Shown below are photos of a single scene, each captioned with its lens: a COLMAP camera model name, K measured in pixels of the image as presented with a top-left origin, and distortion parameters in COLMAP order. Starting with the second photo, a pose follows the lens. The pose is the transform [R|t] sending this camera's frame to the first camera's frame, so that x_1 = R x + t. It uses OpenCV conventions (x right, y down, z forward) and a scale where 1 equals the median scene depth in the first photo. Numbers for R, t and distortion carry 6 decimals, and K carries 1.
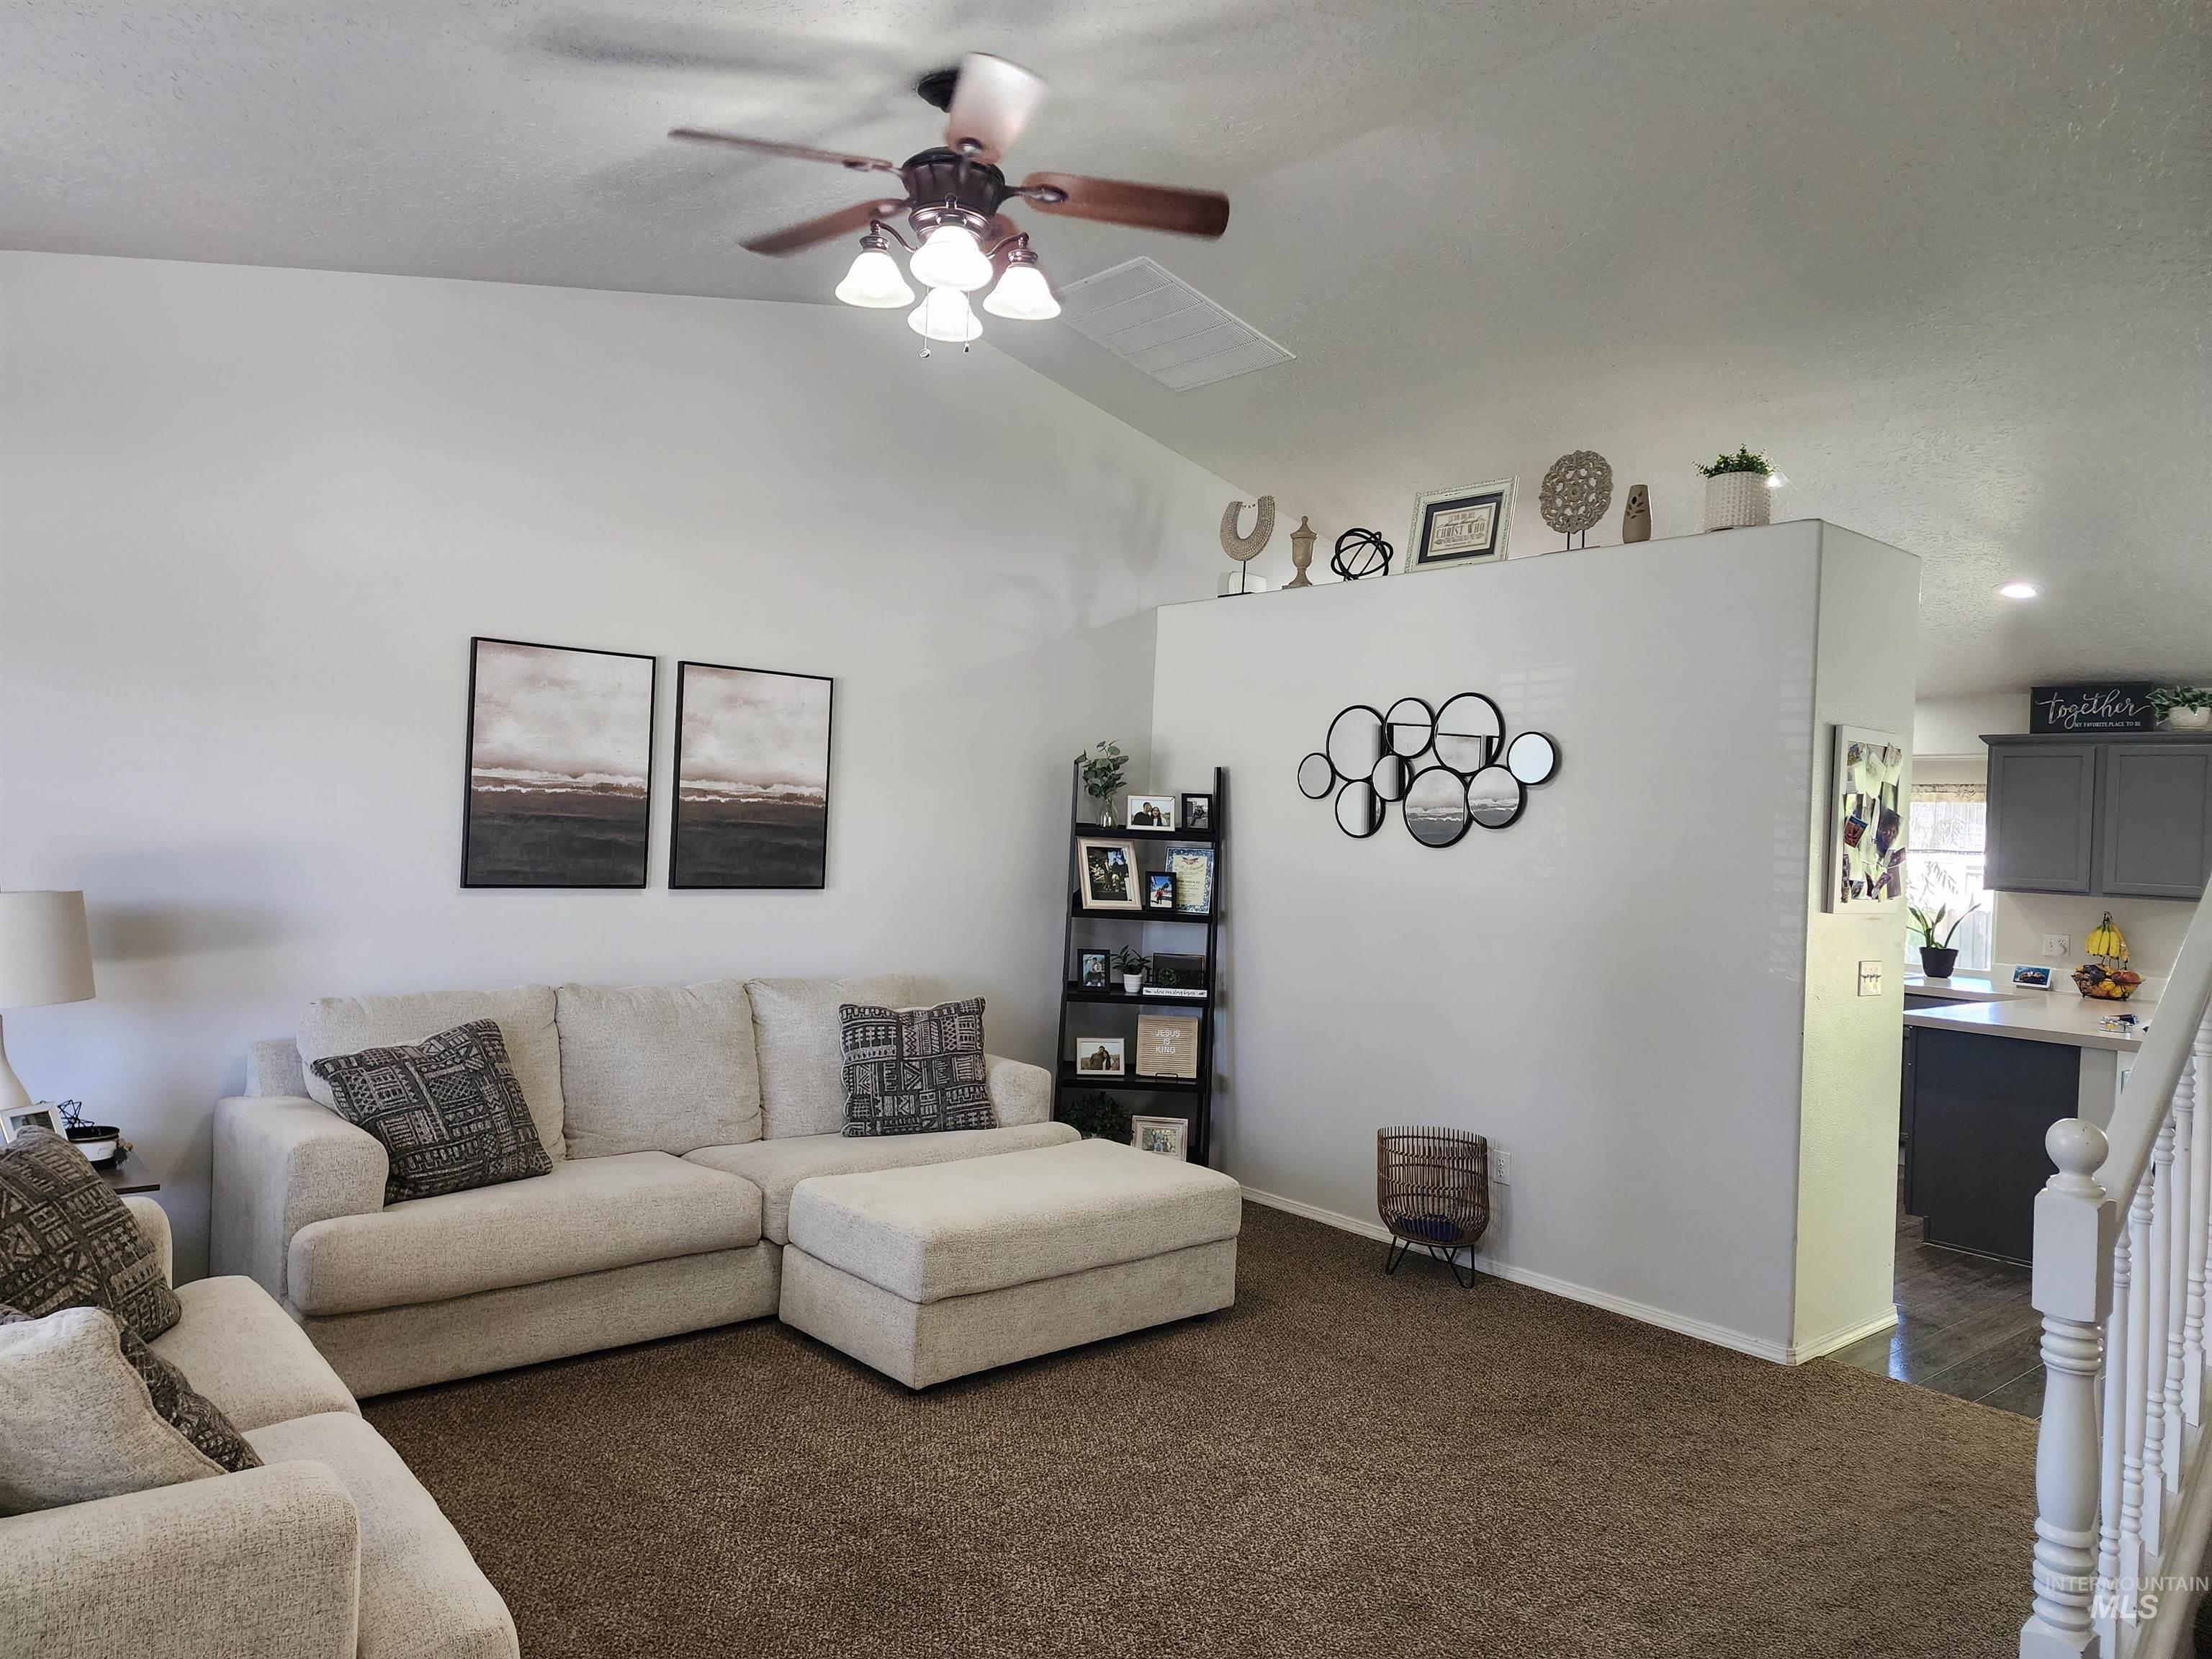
lens RADIAL K [[1468.9, 0, 1106.0], [0, 1468.9, 829.5], [0, 0, 1]] dist [0.146403, -0.134143]
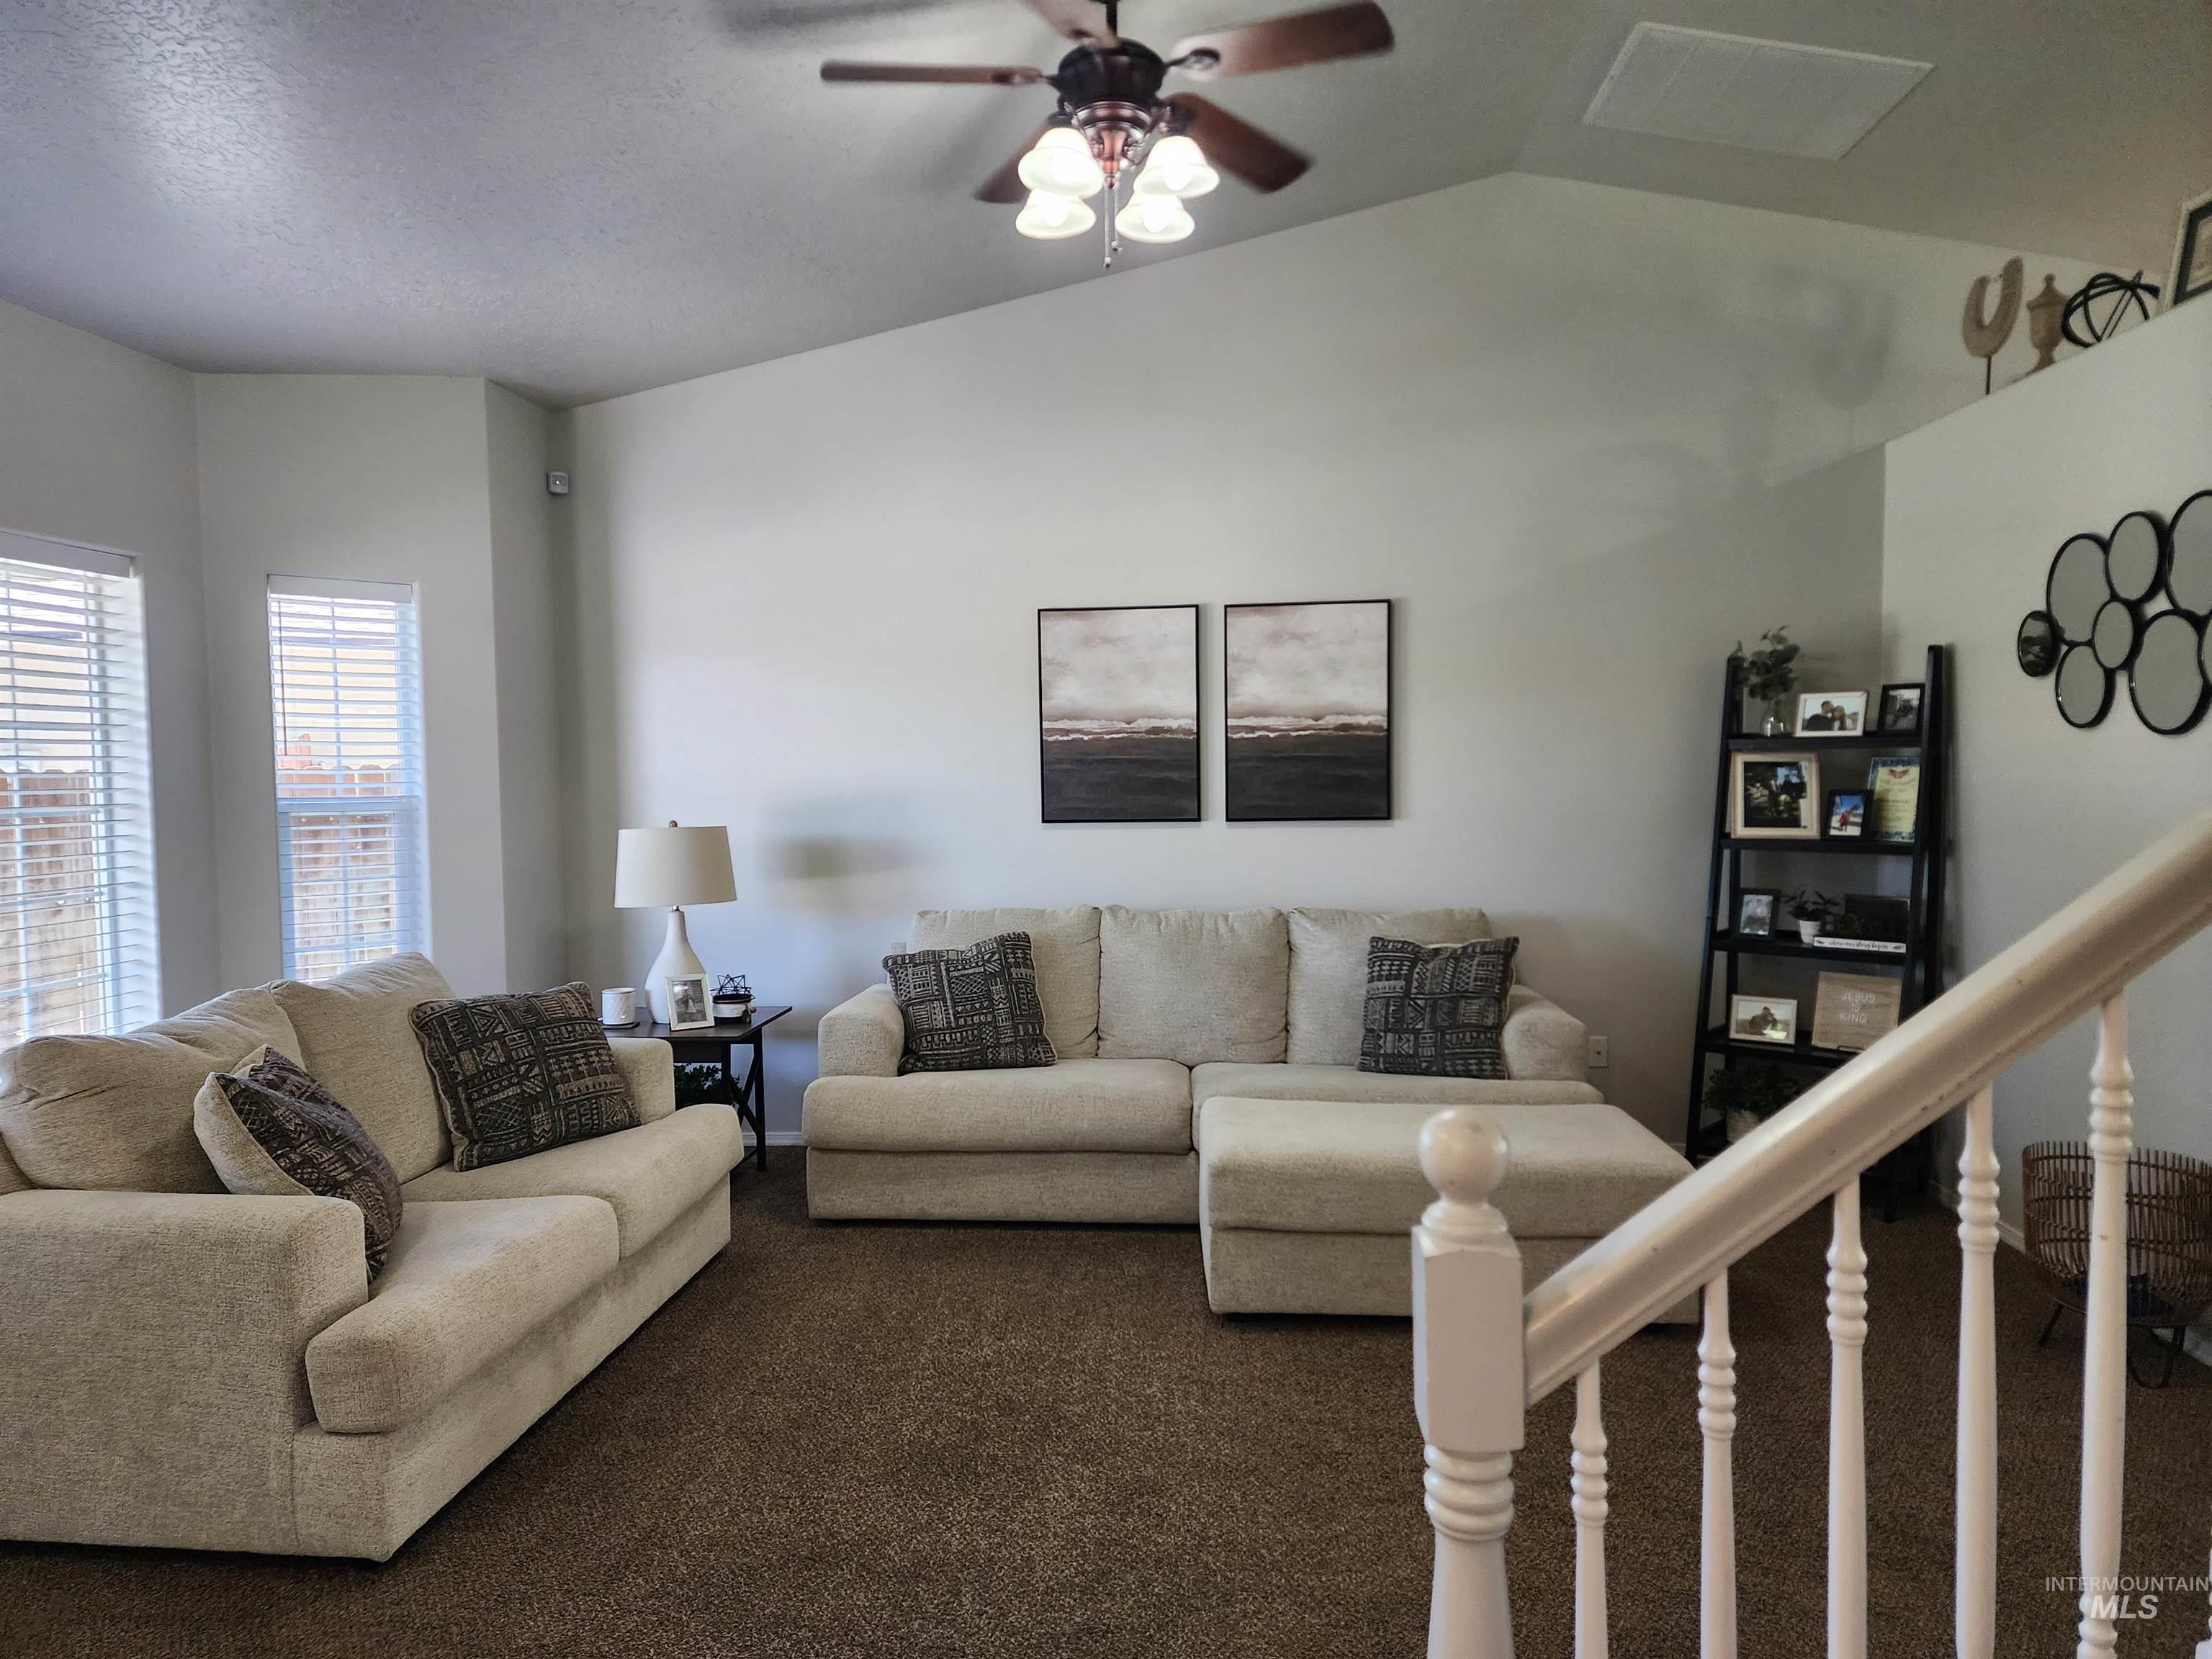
lens RADIAL K [[1468.9, 0, 1106.0], [0, 1468.9, 829.5], [0, 0, 1]] dist [0.146403, -0.134143]
pose [[0.706641, -0.018771, -0.707323, 0.390243], [0.041815, 0.999009, 0.015263, 0.025780], [0.706336, -0.040362, 0.706726, 0.194023]]
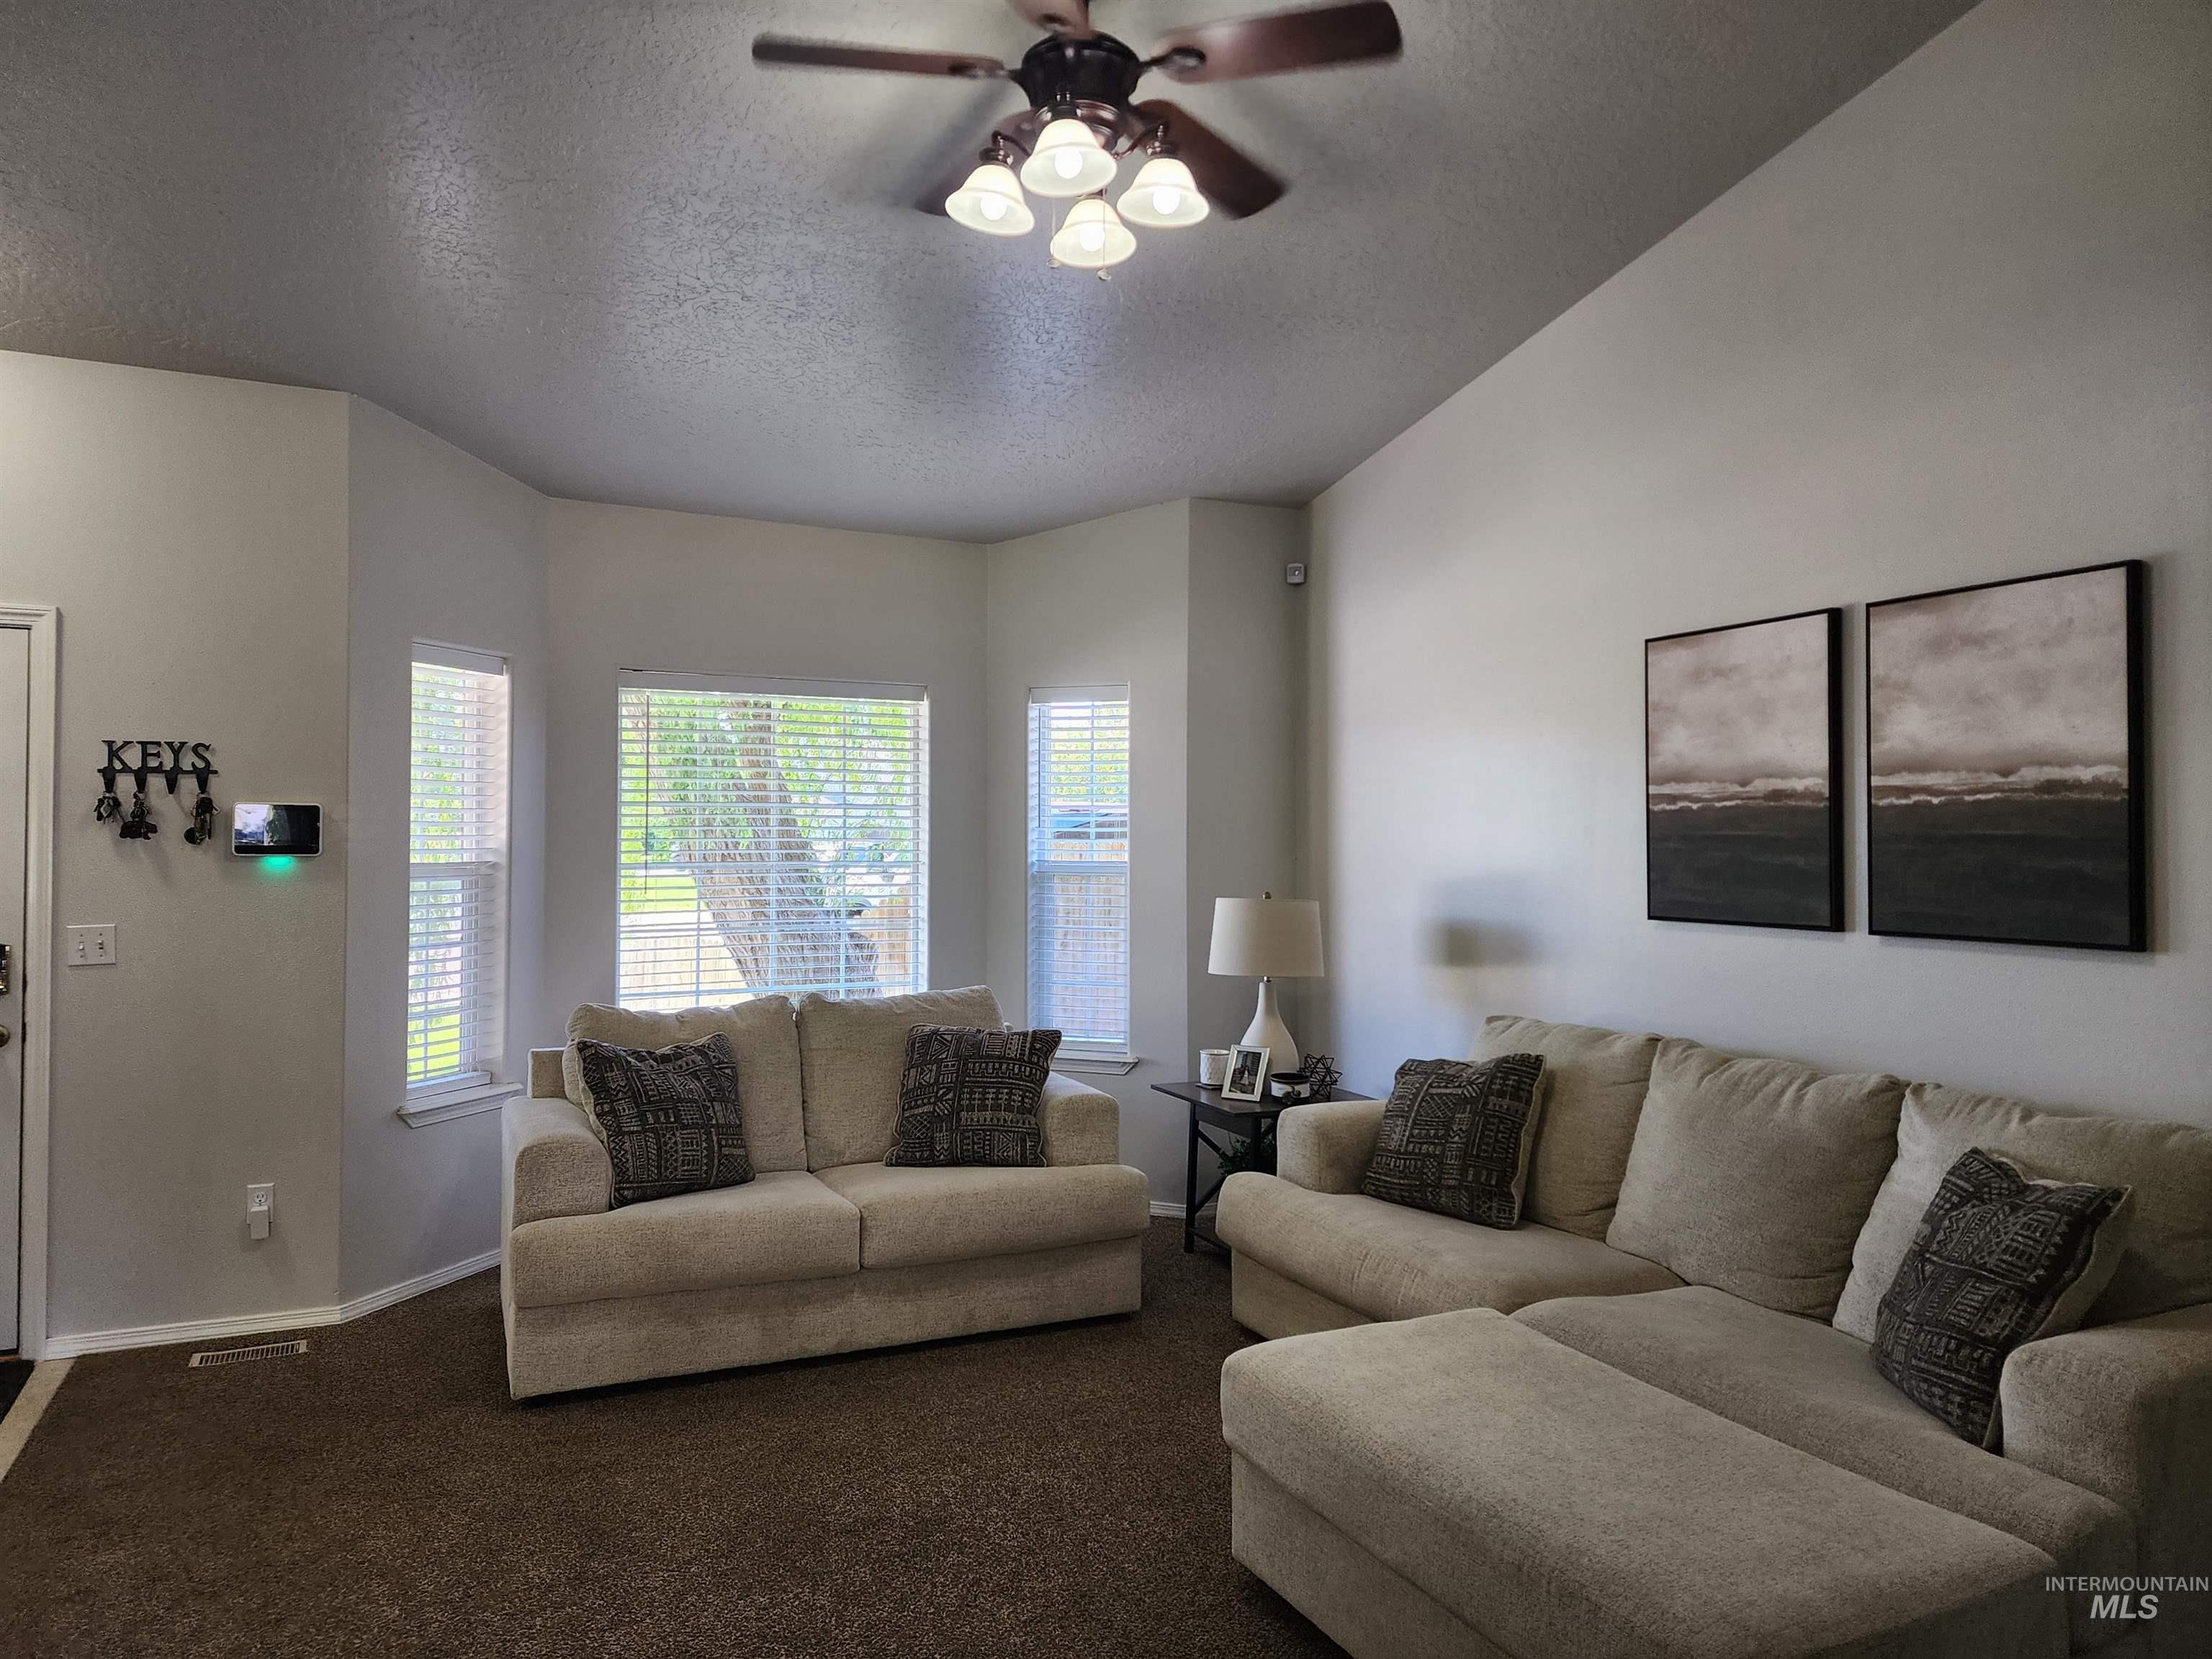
lens RADIAL K [[1472.3, 0, 1069.1], [0, 1472.3, 816.4], [0, 0, 1]] dist [0.000891, -0.000610]
pose [[-0.296625, -0.058235, -0.953217, 0.469276], [-0.016349, 0.998302, -0.055902, 0.029337], [0.954854, -0.000997, -0.297074, 0.844707]]
